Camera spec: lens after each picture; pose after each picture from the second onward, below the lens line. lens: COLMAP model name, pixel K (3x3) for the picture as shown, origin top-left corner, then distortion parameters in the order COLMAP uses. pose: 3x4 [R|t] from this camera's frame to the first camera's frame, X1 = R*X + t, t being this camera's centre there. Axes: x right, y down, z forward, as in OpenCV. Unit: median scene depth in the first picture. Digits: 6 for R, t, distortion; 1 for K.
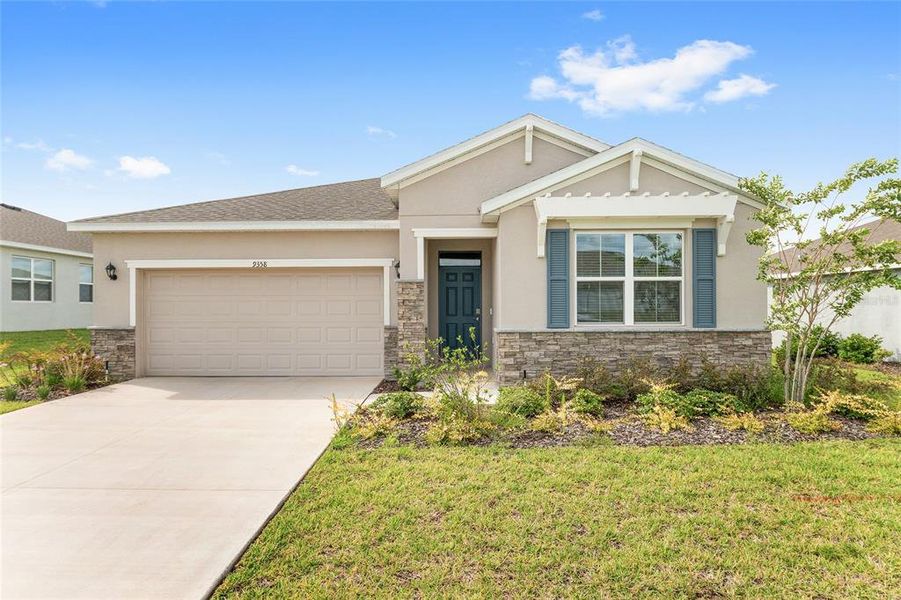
lens RADIAL K [[504.8, 0, 451.7], [0, 504.8, 304.4], [0, 0, 1]] dist [-0.003669, -0.000213]
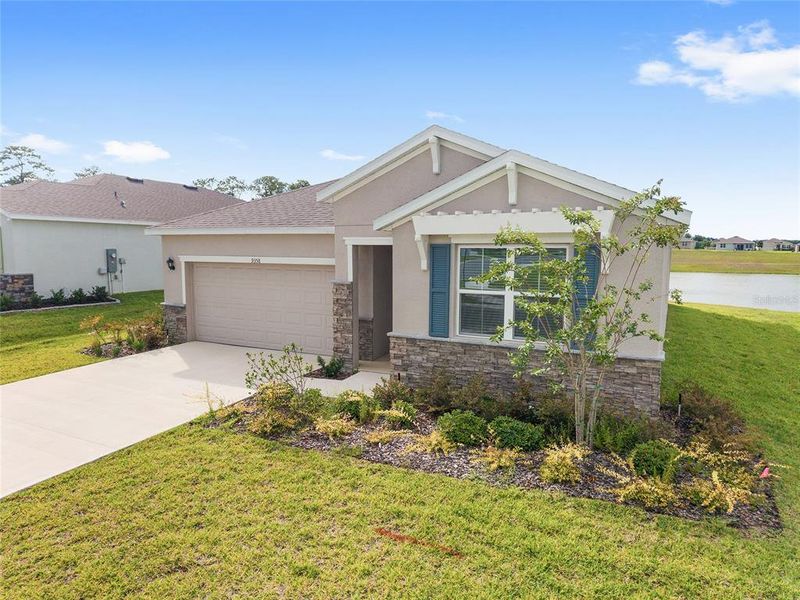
lens RADIAL K [[533.8, 0, 400.0], [0, 533.8, 300.0], [0, 0, 1]] dist [0.035314, -0.004838]
pose [[0.895741, 0.052571, -0.441457, 0.625420], [-0.005526, 0.994224, 0.107184, -0.150113], [0.444542, -0.093569, 0.890858, -0.037450]]
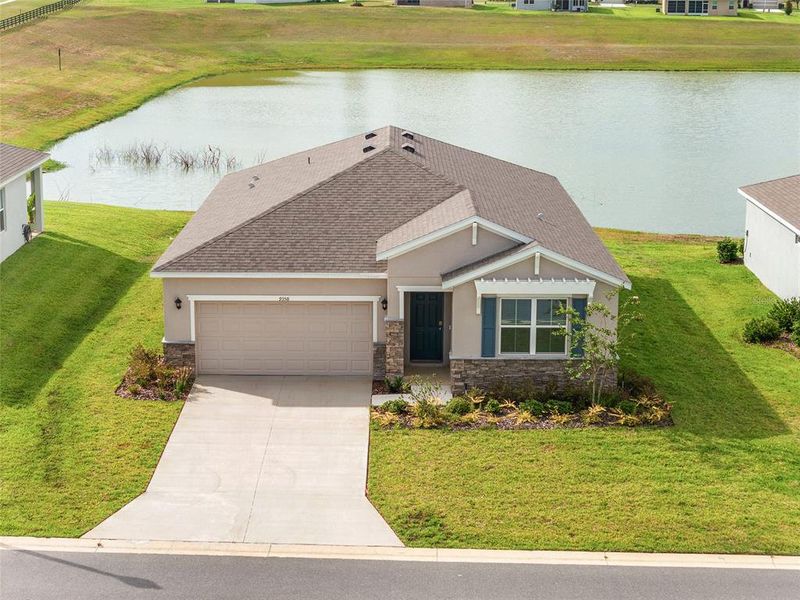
lens RADIAL K [[1644.1, 0, 400.0], [0, 1644.1, 300.0], [0, 0, 1]] dist [-0.031267, -0.060072]
pose [[0.999884, 0.005982, 0.013977, -0.145548], [-0.008926, 0.975184, 0.221215, -1.284145], [-0.012307, -0.221315, 0.975125, -4.066250]]
